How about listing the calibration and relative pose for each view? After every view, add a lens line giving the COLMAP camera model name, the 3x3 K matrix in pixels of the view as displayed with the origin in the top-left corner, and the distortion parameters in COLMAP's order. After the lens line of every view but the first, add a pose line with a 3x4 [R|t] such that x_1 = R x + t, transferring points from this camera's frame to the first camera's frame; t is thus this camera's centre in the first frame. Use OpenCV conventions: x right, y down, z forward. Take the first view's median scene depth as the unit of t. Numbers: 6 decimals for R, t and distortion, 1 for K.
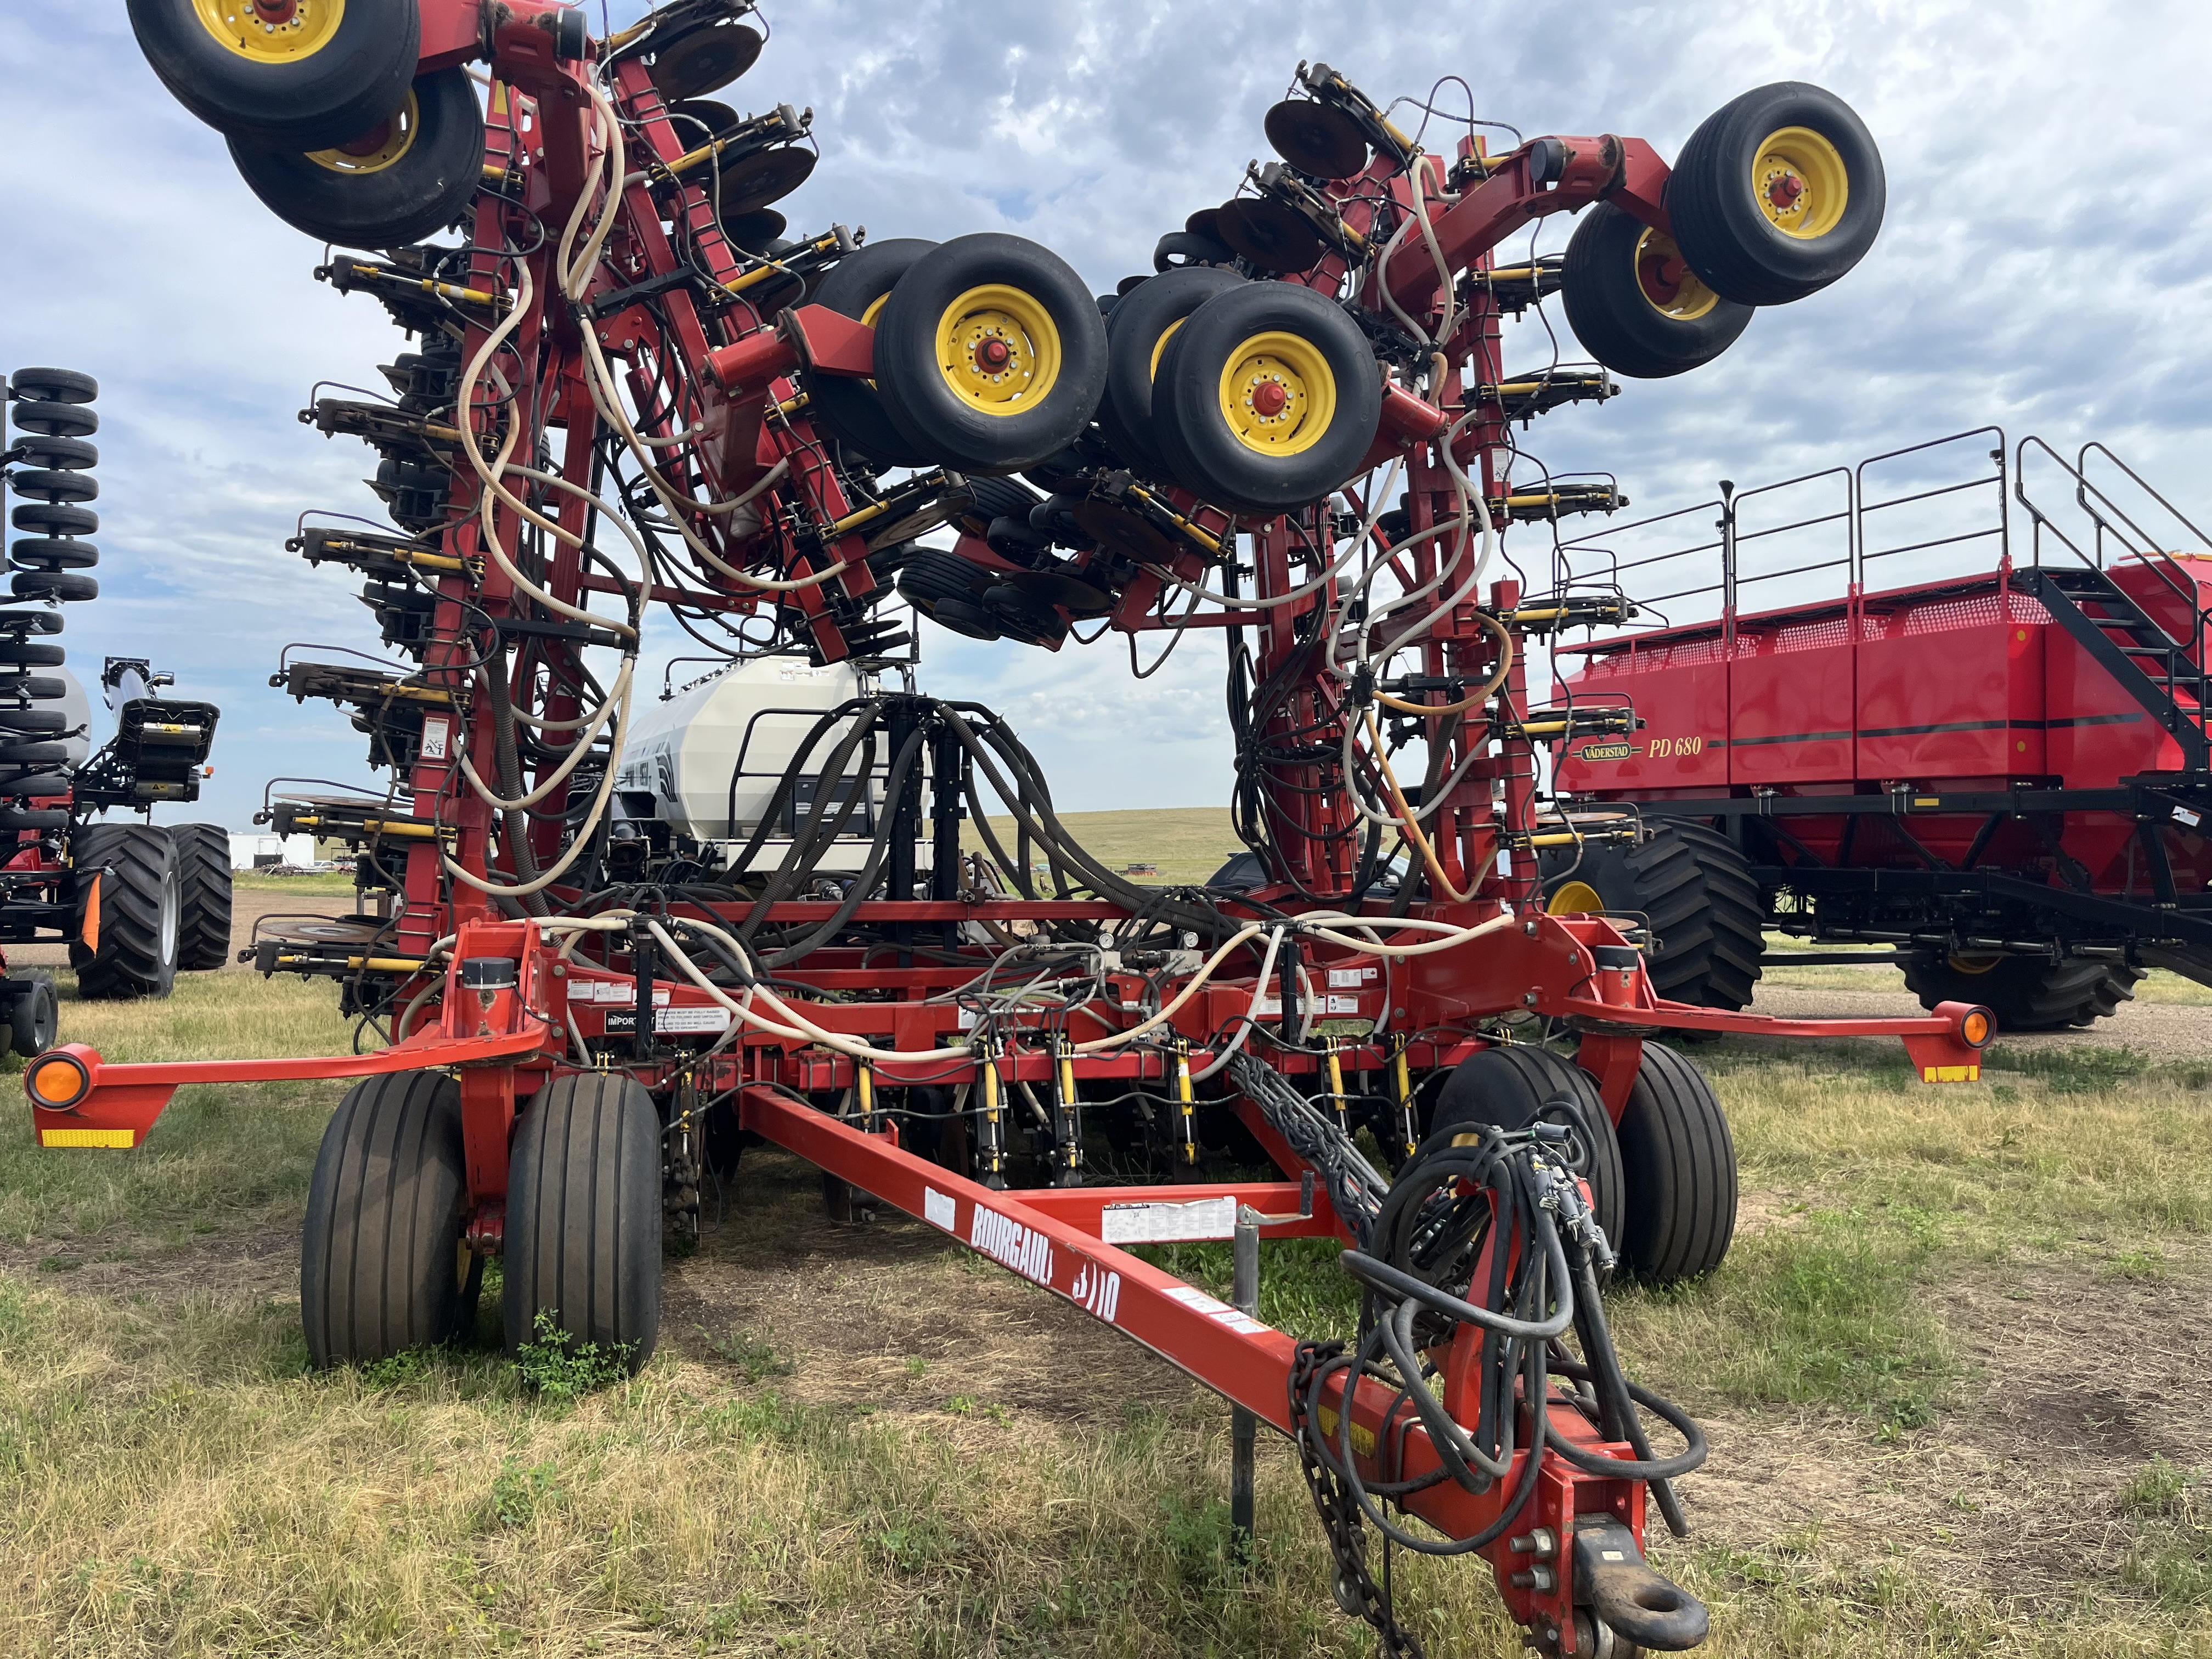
lens RADIAL K [[1650.9, 0, 1104.9], [0, 1650.9, 793.2], [0, 0, 1]] dist [0.085217, -0.109447]
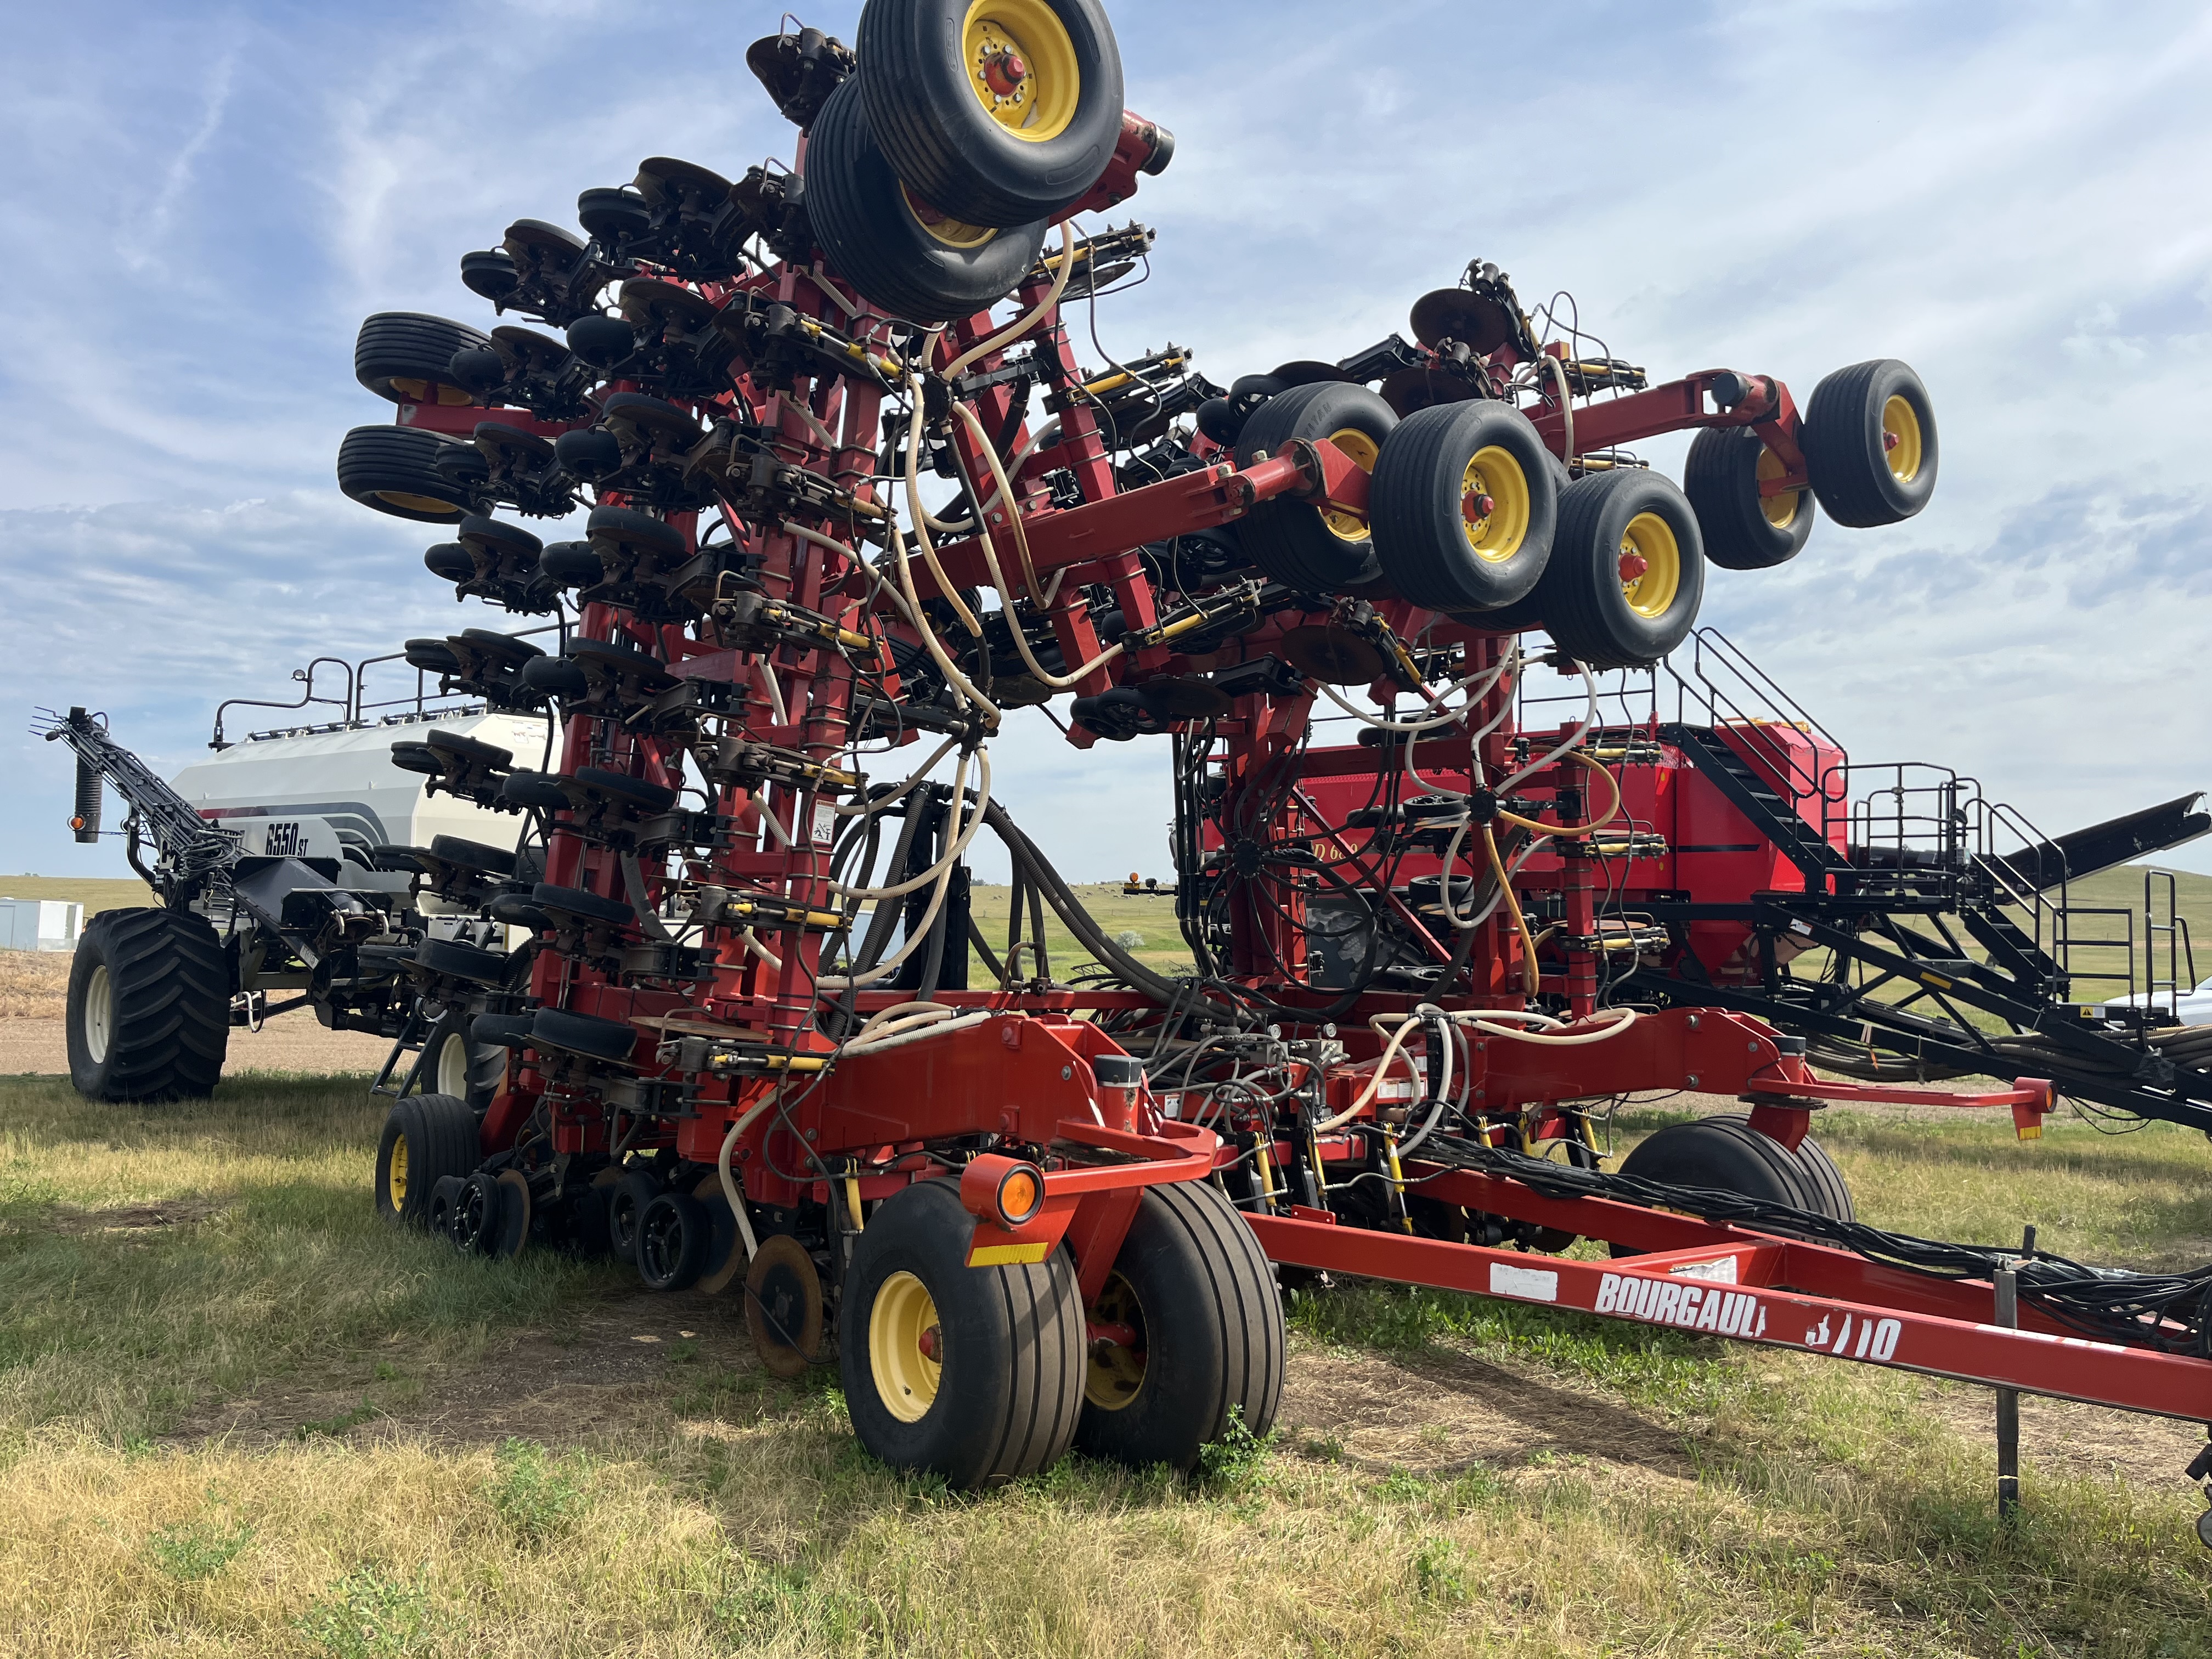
lens RADIAL K [[1660.7, 0, 1106.0], [0, 1660.7, 829.5], [0, 0, 1]] dist [0.097638, -0.114110]
pose [[0.911437, 0.043026, 0.409183, -0.555091], [-0.032664, 0.998945, -0.032282, -0.003016], [-0.410140, 0.016058, 0.911881, 0.062119]]
